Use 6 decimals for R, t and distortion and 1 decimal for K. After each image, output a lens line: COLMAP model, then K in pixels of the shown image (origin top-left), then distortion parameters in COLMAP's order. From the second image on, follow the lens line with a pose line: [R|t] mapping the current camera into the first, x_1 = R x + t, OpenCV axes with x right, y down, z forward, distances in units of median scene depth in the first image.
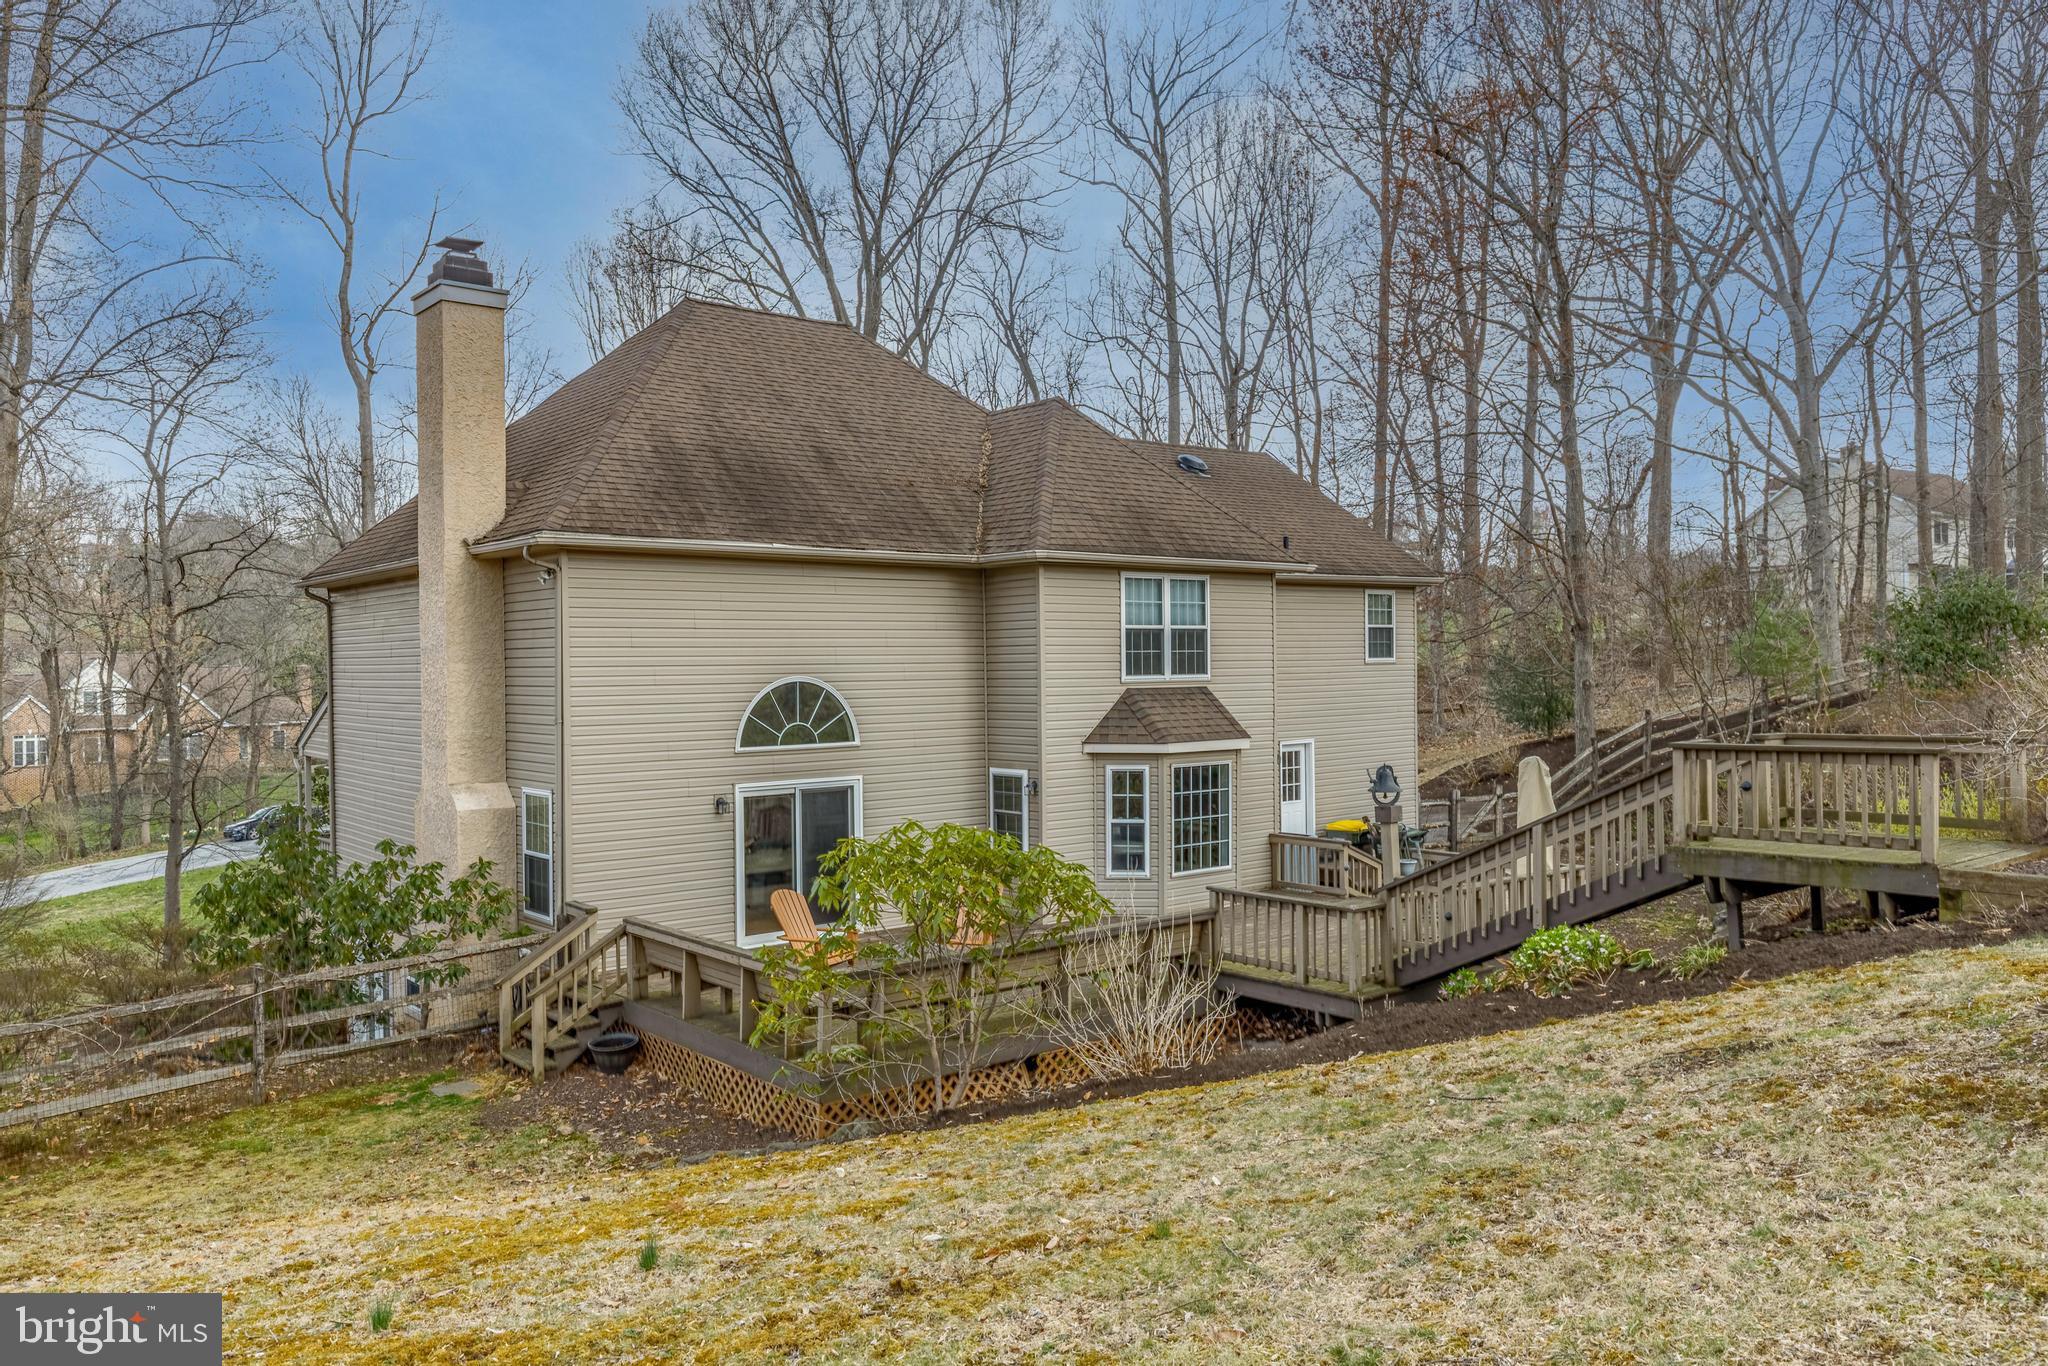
lens RADIAL K [[1539.2, 0, 1030.1], [0, 1539.2, 677.4], [0, 0, 1]] dist [0.005509, 0.000175]
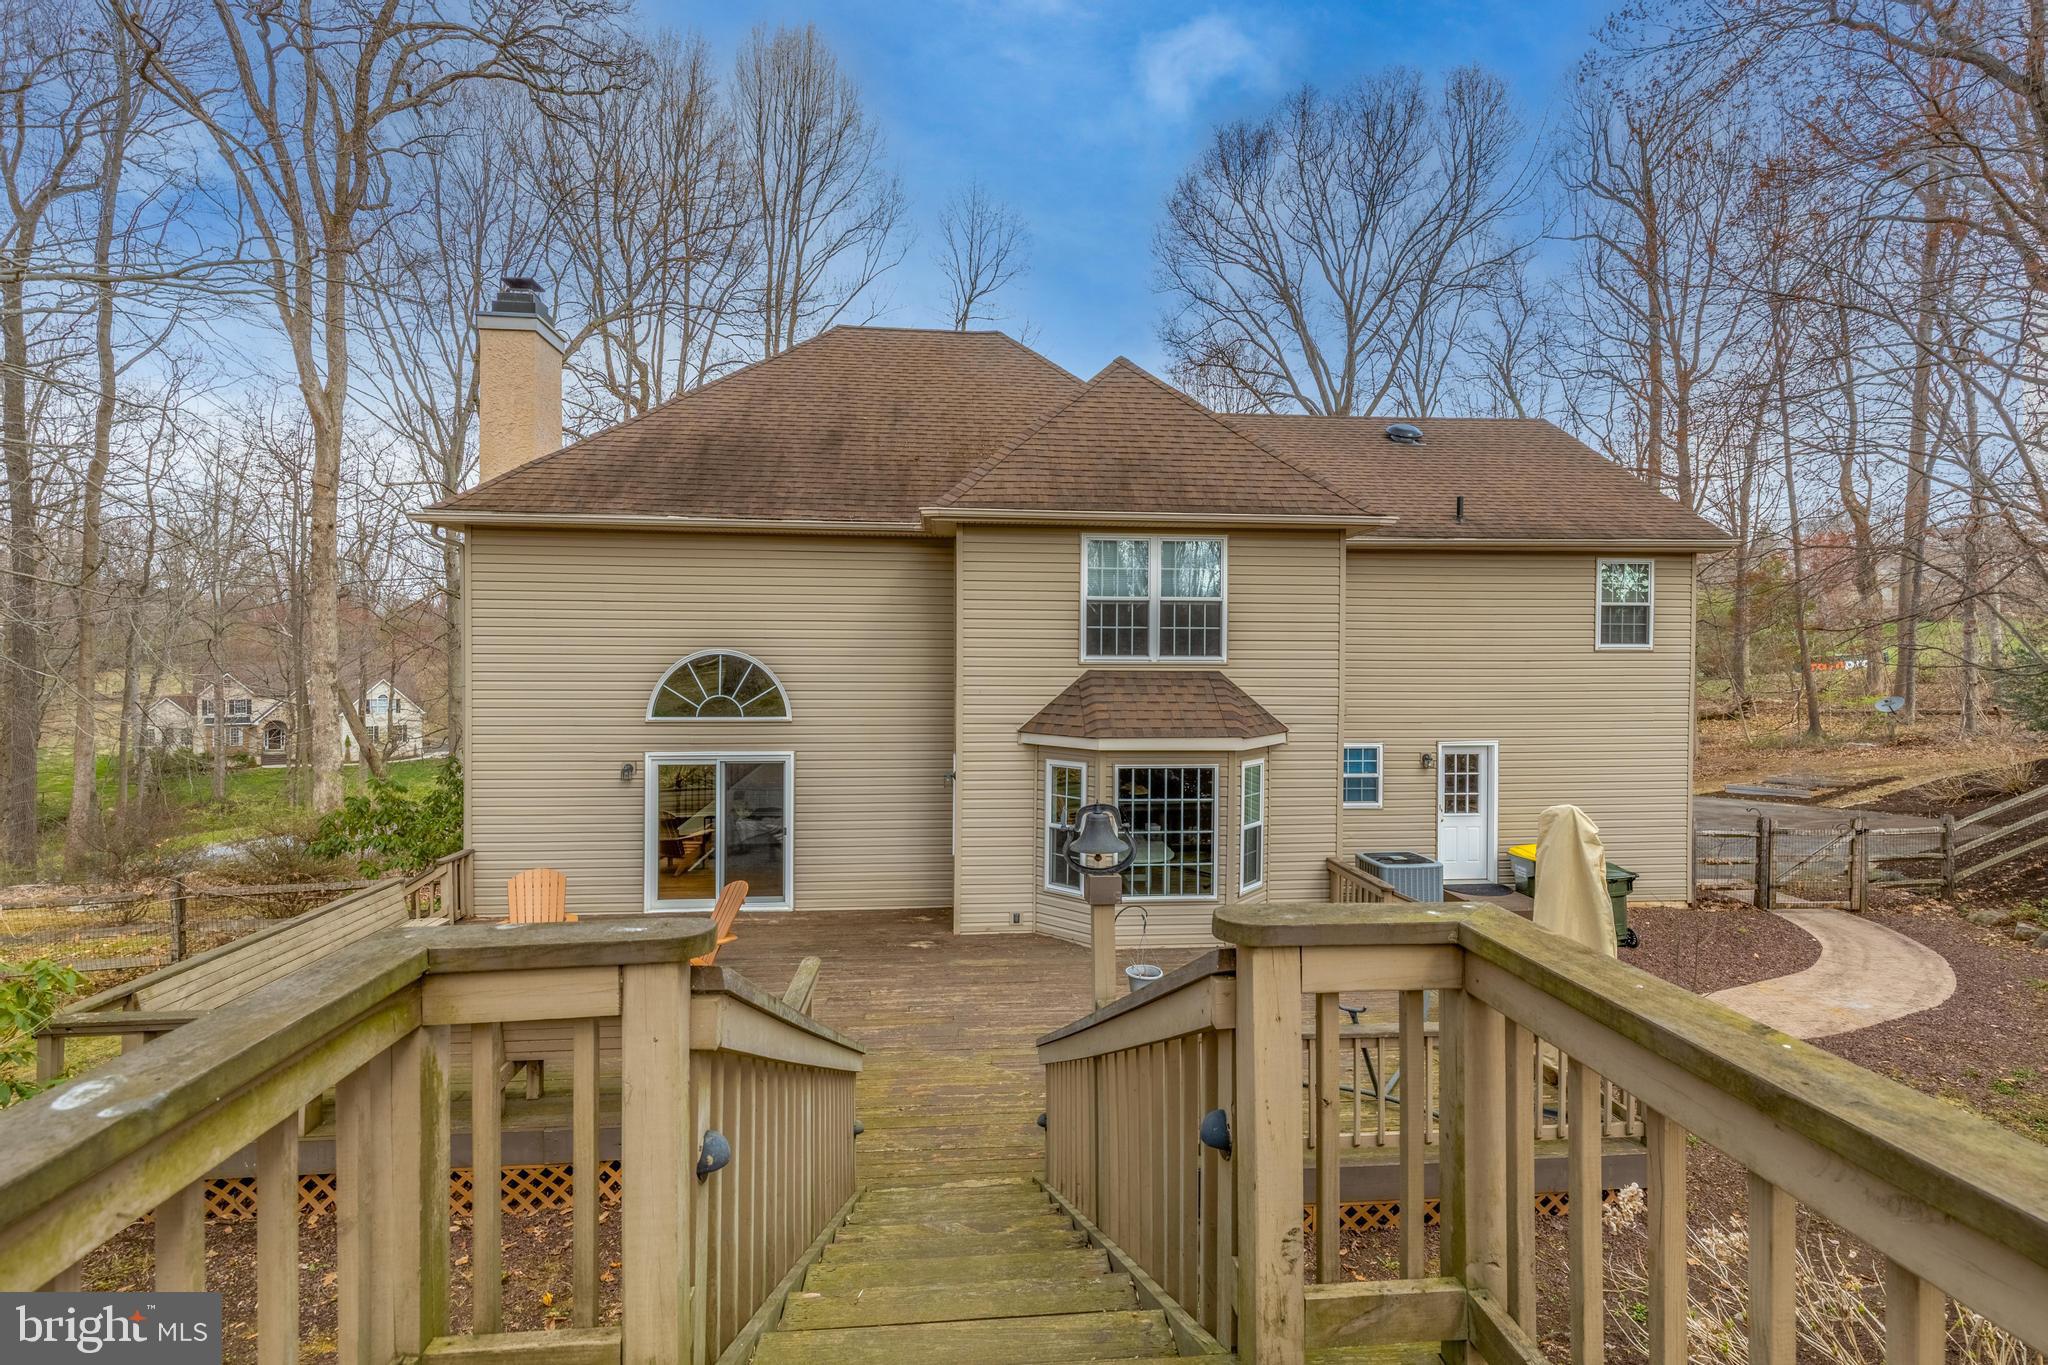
lens RADIAL K [[935.7, 0, 1026.1], [0, 935.7, 673.5], [0, 0, 1]] dist [0.021897, 0.000474]
pose [[0.824188, 0.025301, -0.565751, 0.330402], [-0.020816, 0.999680, 0.014382, 0.002056], [0.565933, -0.000077, 0.824451, 0.555250]]
